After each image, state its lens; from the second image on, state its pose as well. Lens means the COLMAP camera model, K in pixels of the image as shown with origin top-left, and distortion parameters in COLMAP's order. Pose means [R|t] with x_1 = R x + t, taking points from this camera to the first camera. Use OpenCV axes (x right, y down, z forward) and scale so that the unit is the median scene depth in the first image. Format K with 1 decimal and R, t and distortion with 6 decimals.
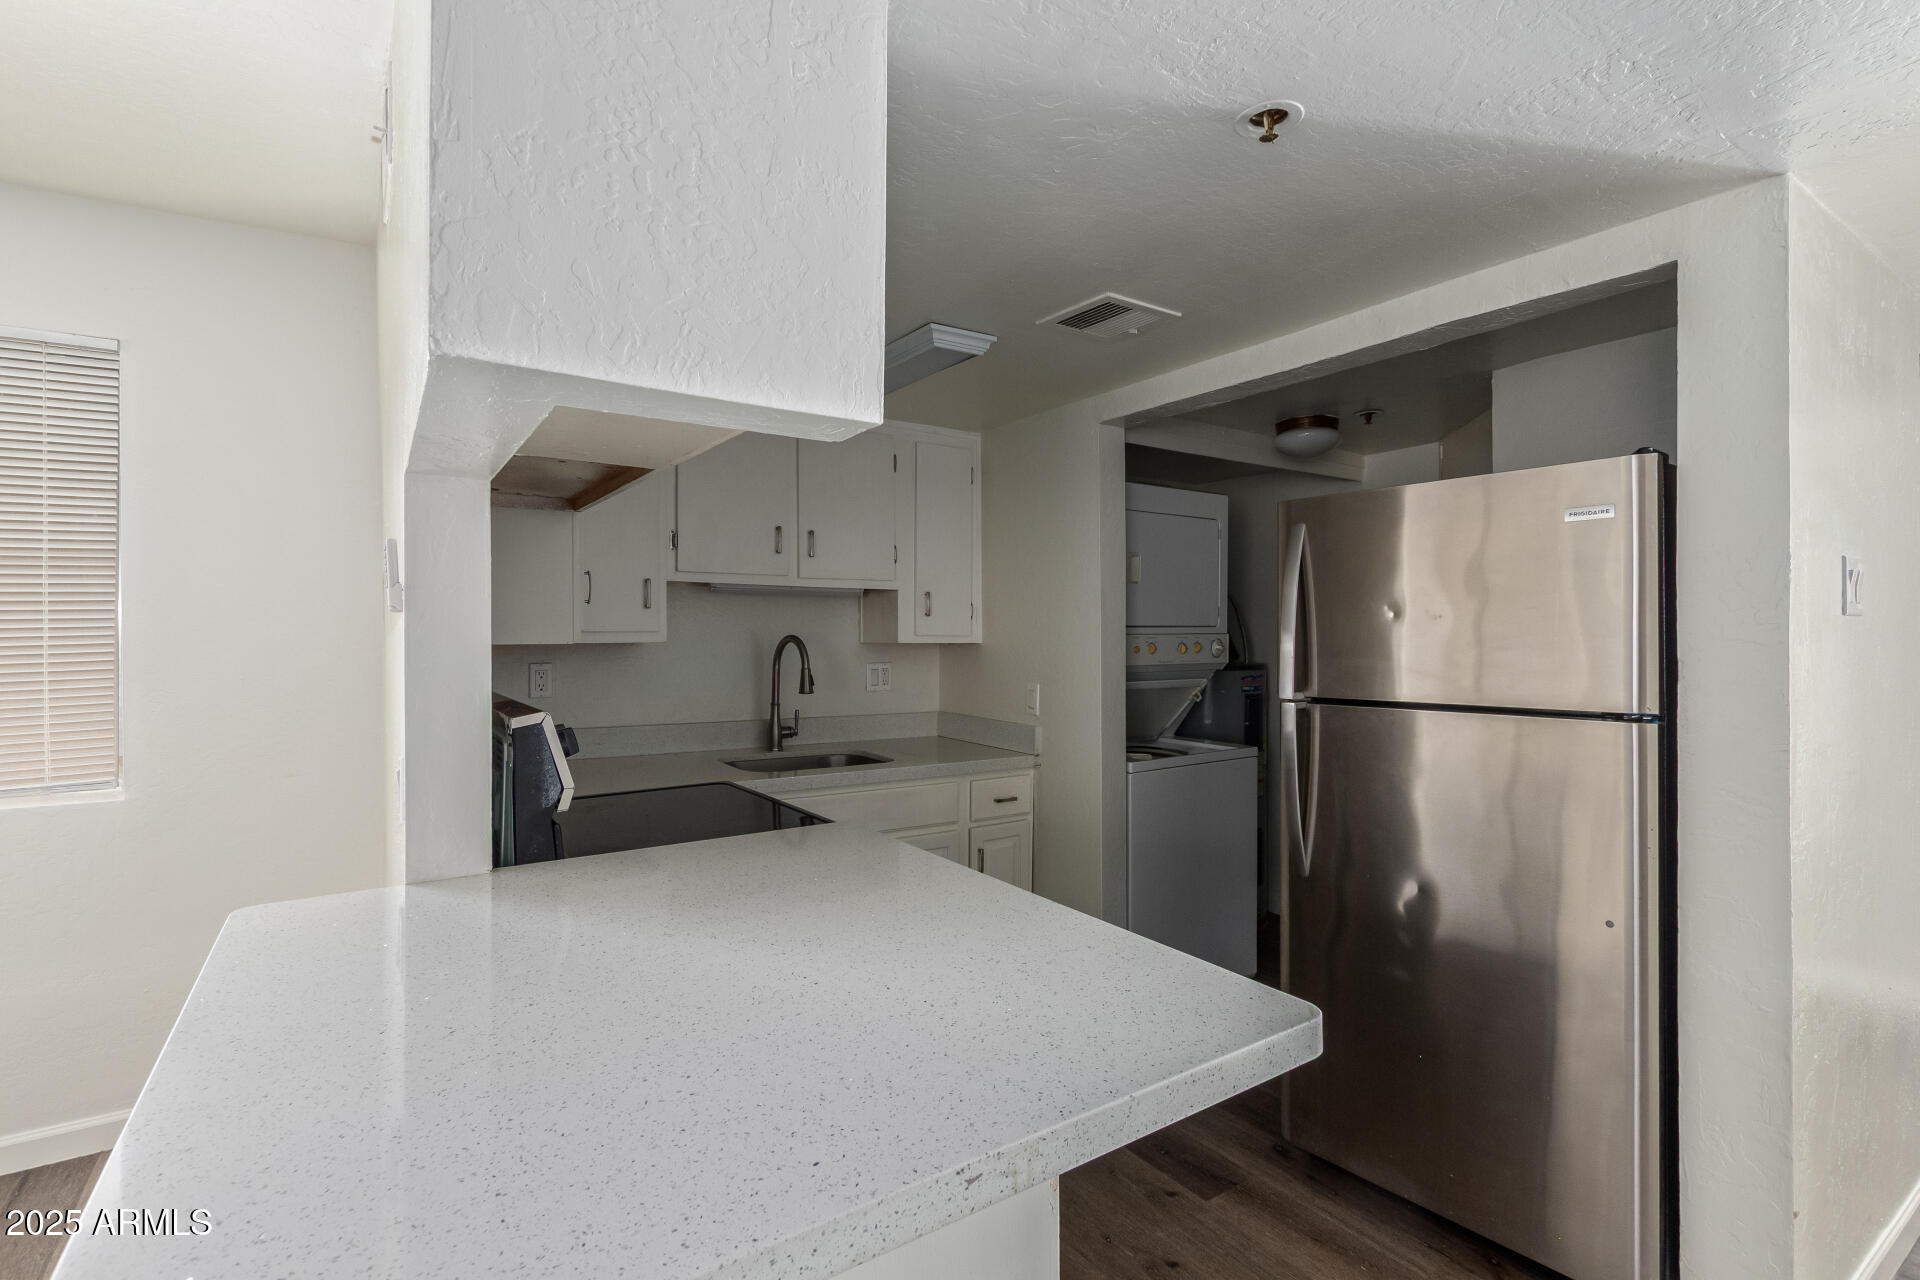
lens RADIAL K [[874.5, 0, 959.0], [0, 874.5, 630.3], [0, 0, 1]] dist [0.009079, -0.004623]
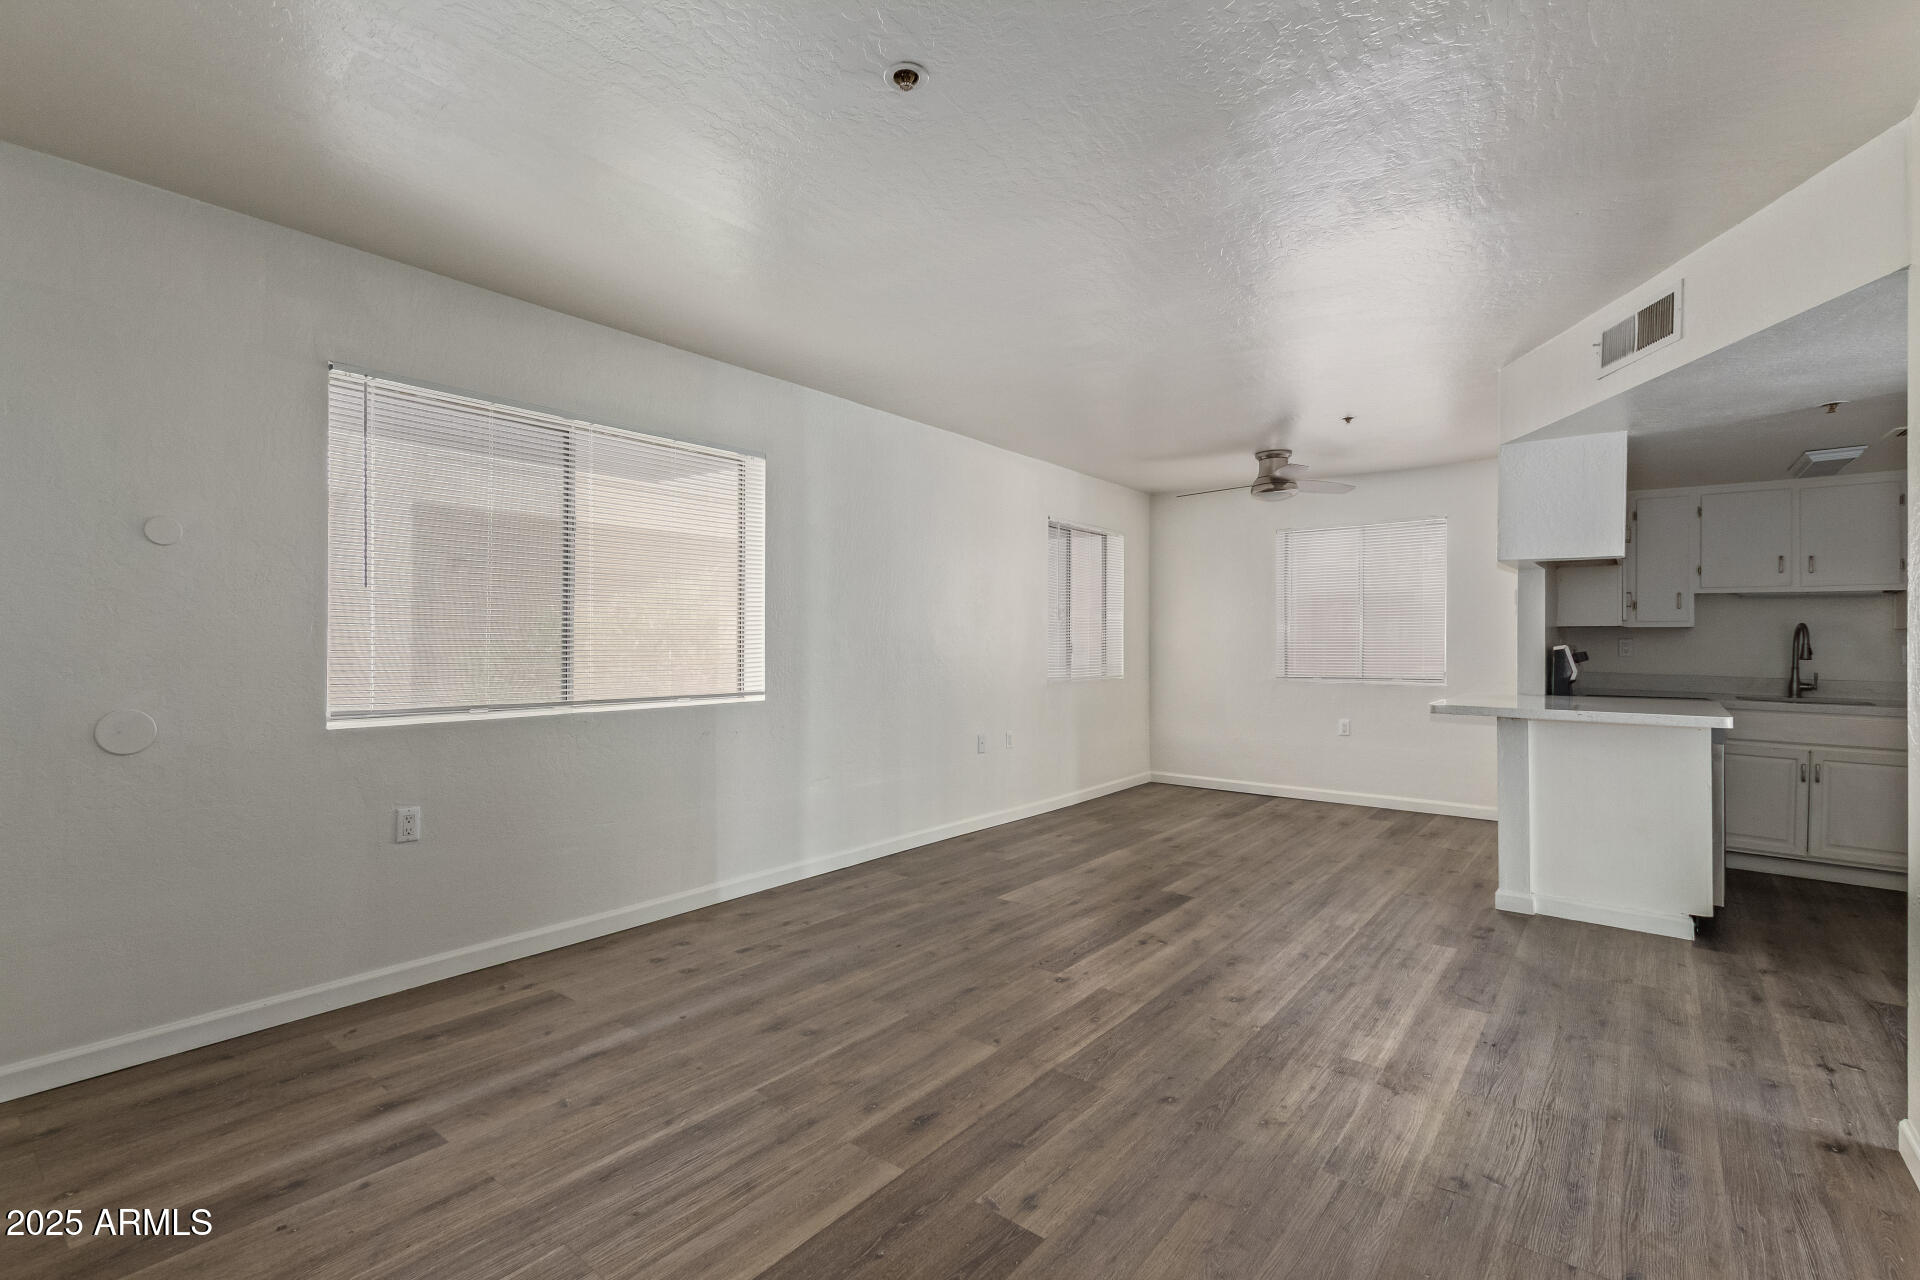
lens RADIAL K [[874.5, 0, 958.2], [0, 874.5, 640.7], [0, 0, 1]] dist [0.009079, -0.004623]
pose [[0.301501, 0.002535, -0.953463, 0.837721], [-0.003093, 0.999994, 0.001680, 0.038207], [0.953461, 0.002443, 0.301507, -0.893021]]
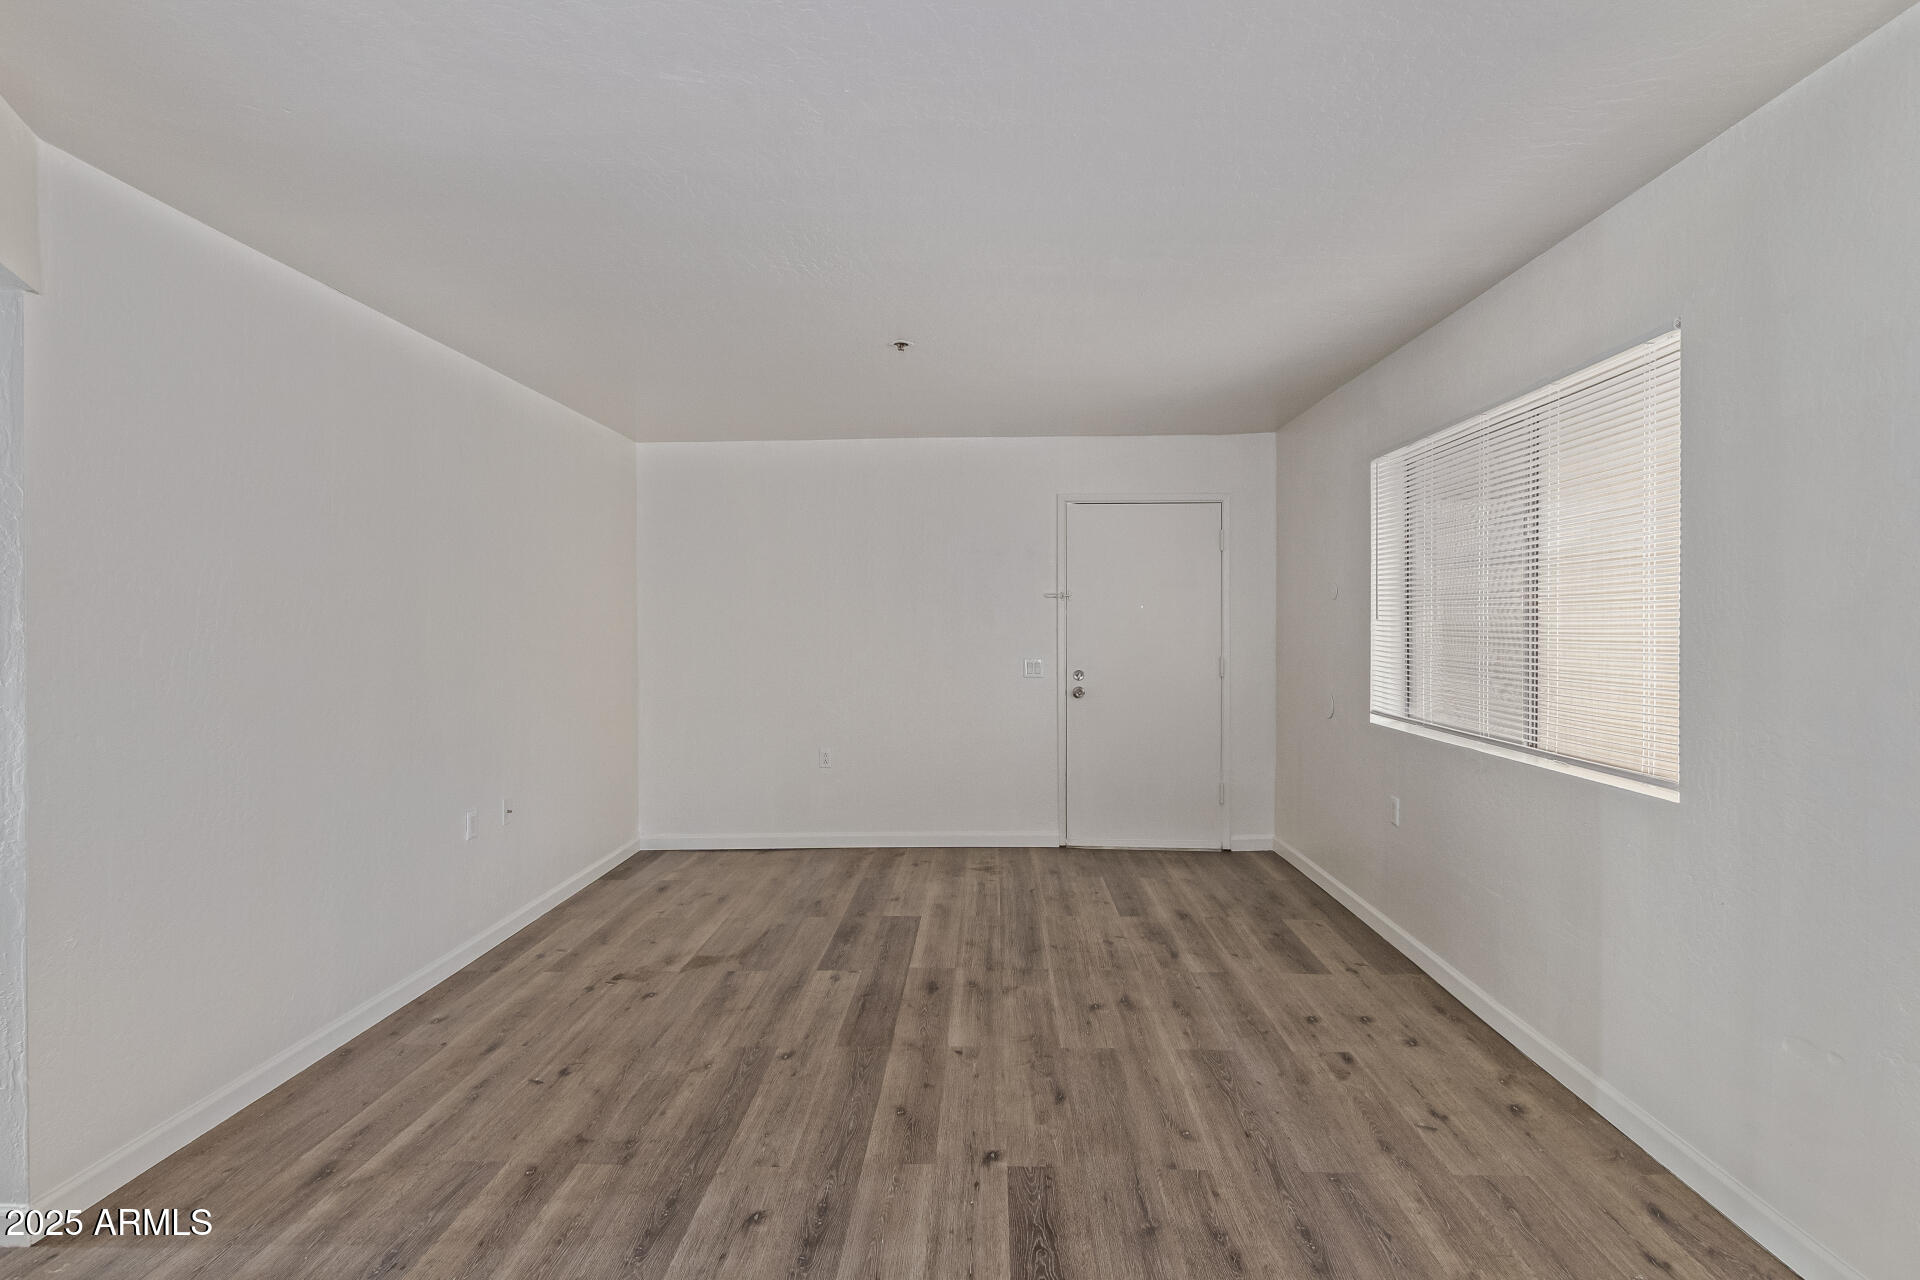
lens RADIAL K [[874.5, 0, 958.2], [0, 874.5, 636.6], [0, 0, 1]] dist [0.009079, -0.004623]
pose [[-0.805689, -0.005760, 0.592311, -0.485995], [0.002581, 0.999909, 0.013235, -0.006755], [-0.592334, 0.012192, -0.805600, 0.113893]]
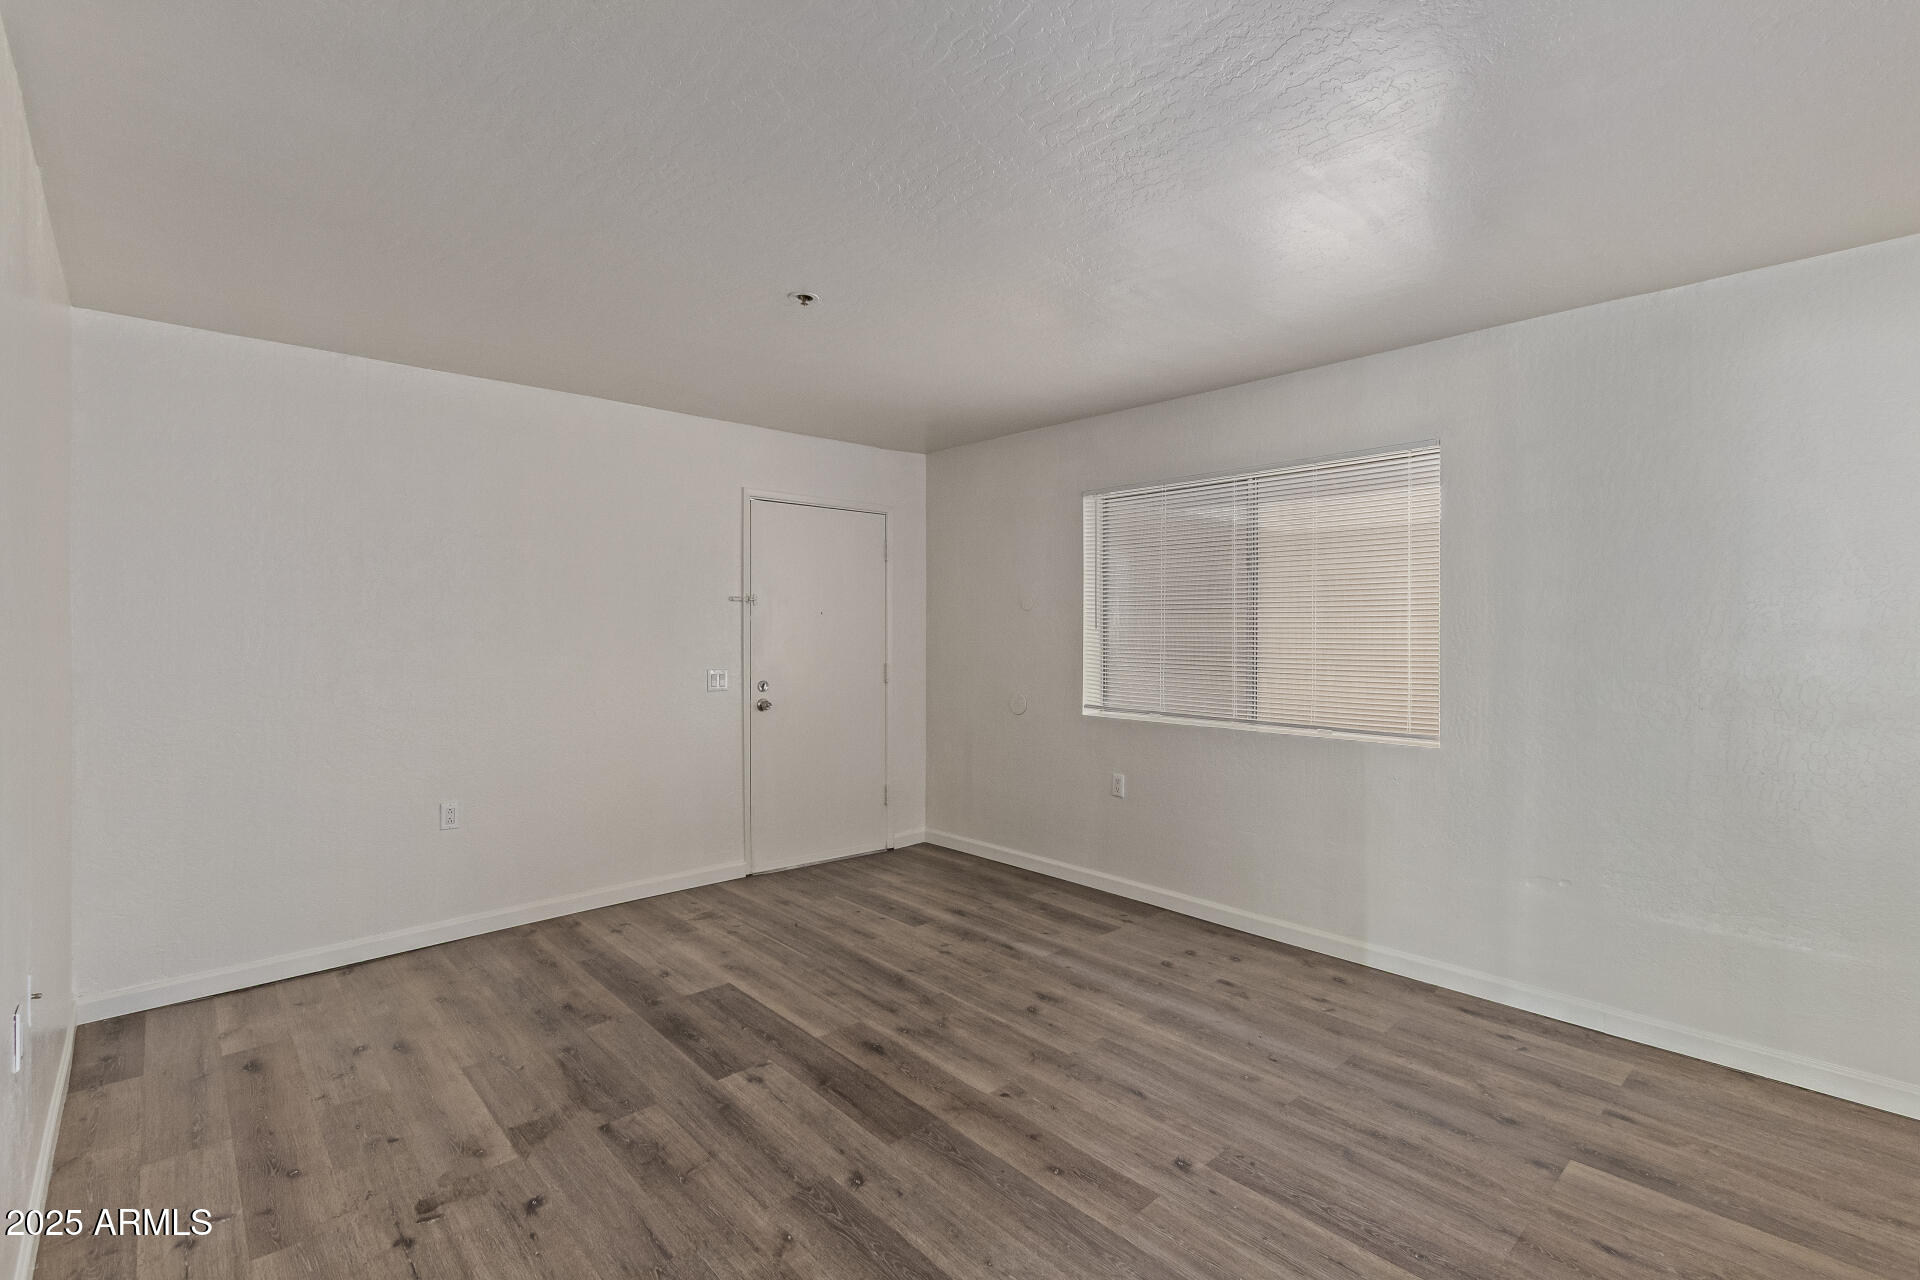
lens RADIAL K [[874.5, 0, 960.0], [0, 874.5, 637.9], [0, 0, 1]] dist [0.009079, -0.004623]
pose [[-0.990050, -0.001634, -0.140709, 0.197531], [-0.002662, 0.999971, 0.007118, -0.007363], [0.140693, 0.007422, -0.990025, 0.206756]]
